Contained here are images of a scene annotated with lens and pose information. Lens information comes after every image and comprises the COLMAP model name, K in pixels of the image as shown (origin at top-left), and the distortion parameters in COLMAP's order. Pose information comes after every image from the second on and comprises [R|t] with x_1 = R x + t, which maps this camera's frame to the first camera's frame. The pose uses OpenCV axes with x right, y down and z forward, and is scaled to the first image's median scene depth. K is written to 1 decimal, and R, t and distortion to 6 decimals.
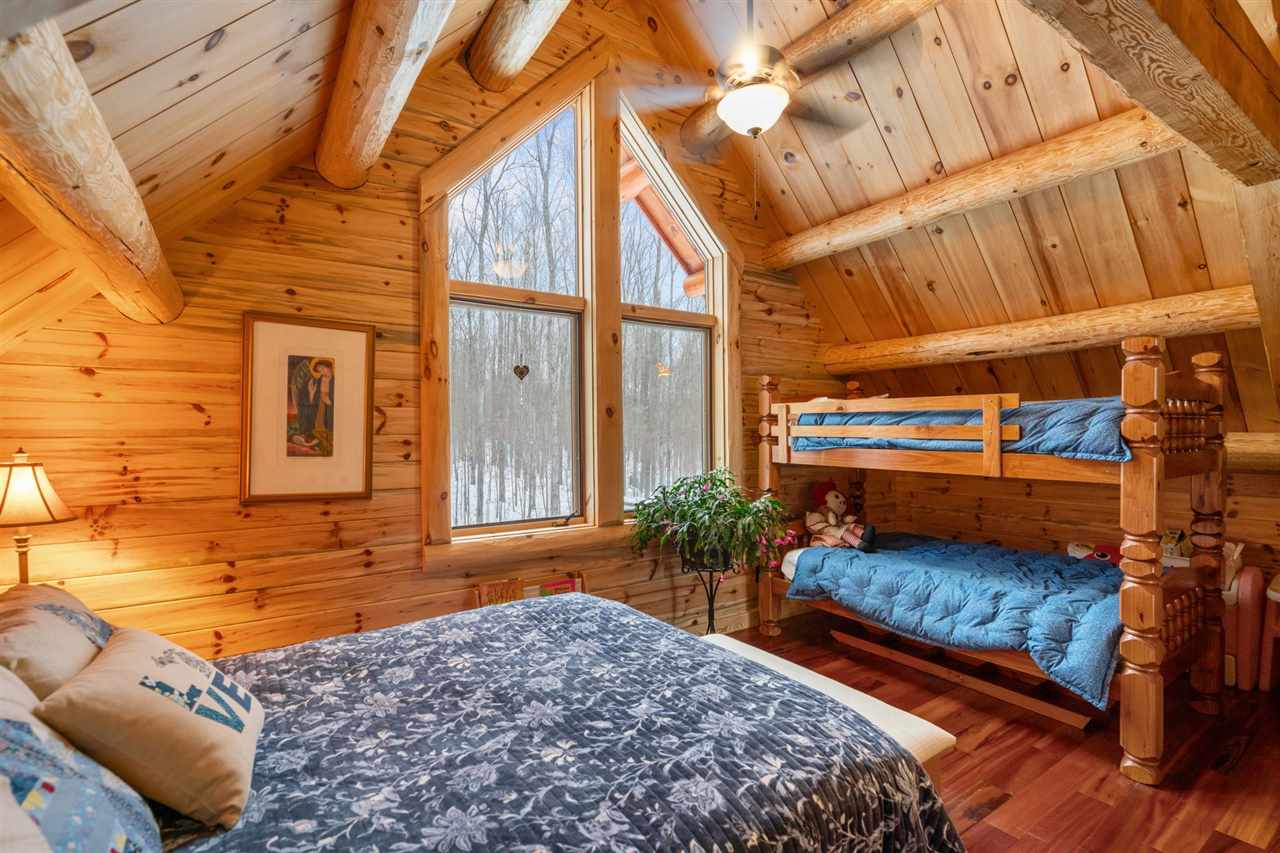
lens RADIAL K [[560.7, 0, 702.0], [0, 560.7, 431.2], [0, 0, 1]] dist [-0.000709, 0.000277]
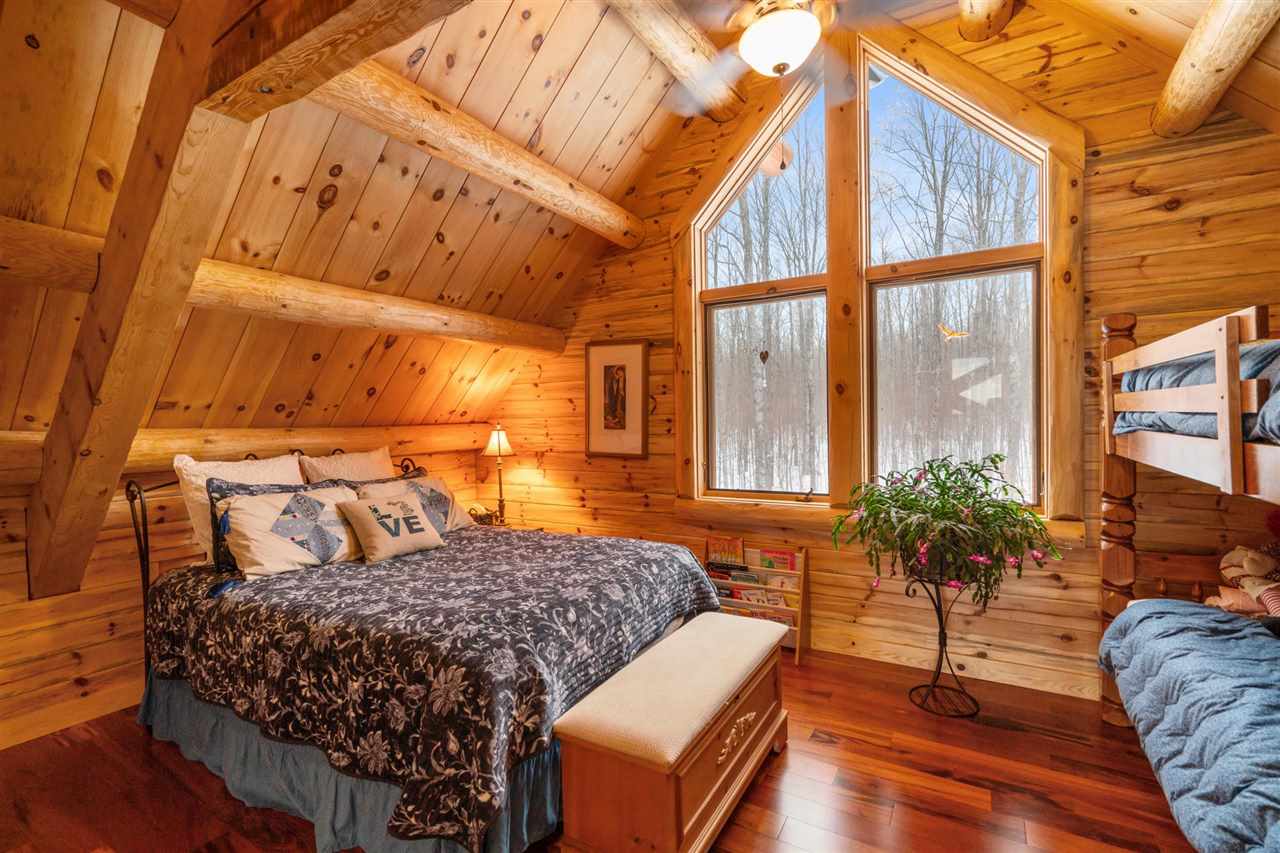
lens RADIAL K [[582.4, 0, 645.6], [0, 582.4, 425.9], [0, 0, 1]] dist [-0.005211, 0.000700]
pose [[0.423857, 0.005587, -0.905712, 0.788178], [0.014524, 0.999810, 0.012964, 0.015382], [0.905613, -0.018650, 0.423696, 0.380293]]
